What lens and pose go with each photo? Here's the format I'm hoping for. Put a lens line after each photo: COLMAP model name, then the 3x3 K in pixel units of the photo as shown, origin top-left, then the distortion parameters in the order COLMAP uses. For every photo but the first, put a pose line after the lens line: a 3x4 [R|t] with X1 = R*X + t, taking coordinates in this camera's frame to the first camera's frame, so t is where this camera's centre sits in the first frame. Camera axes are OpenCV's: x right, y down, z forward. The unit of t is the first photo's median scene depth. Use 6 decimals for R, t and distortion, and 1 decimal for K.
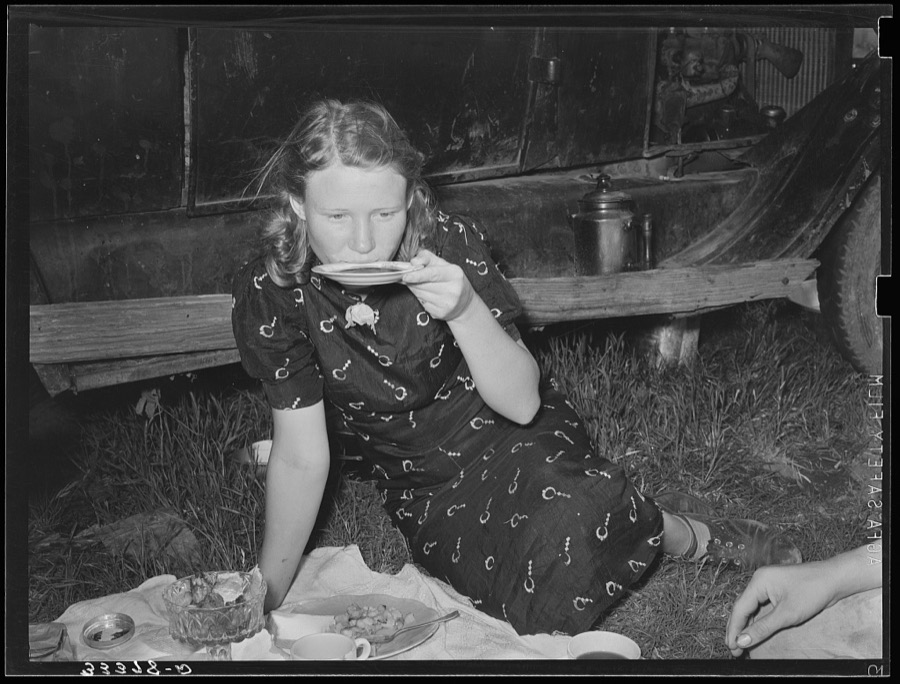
lens RADIAL K [[1217.7, 0, 449.1], [0, 1217.7, 342.9], [0, 0, 1]] dist [-0.001148, 0.000000]
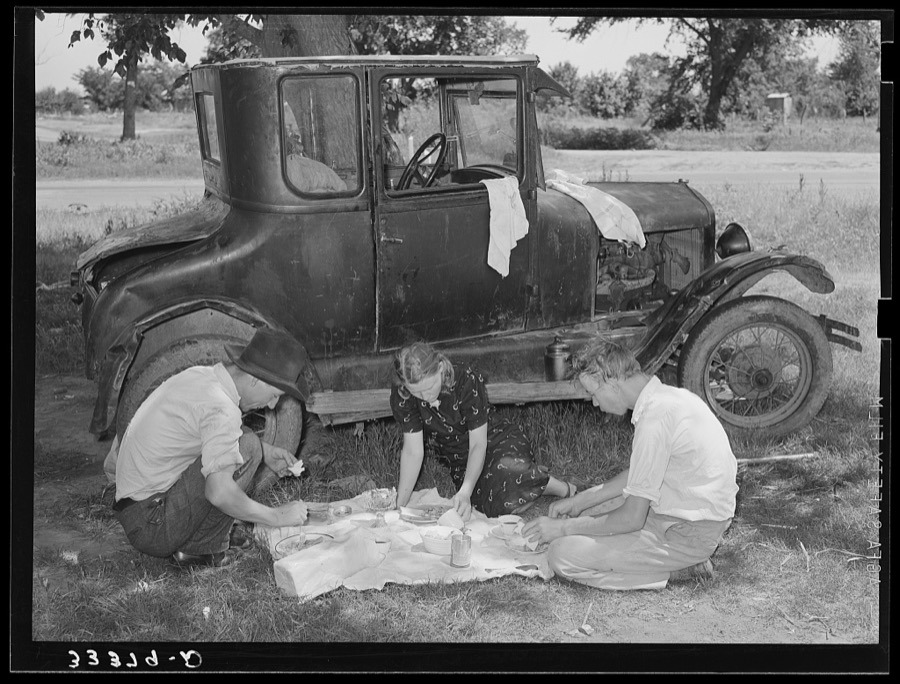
lens RADIAL K [[1254.9, 0, 450.5], [0, 1254.9, 336.5], [0, 0, 1]] dist [0.033353, 0.000000]
pose [[0.985738, 0.019124, -0.167197, 0.348554], [-0.025478, 0.999029, -0.035942, -0.052798], [0.166347, 0.039689, 0.985268, -1.445567]]
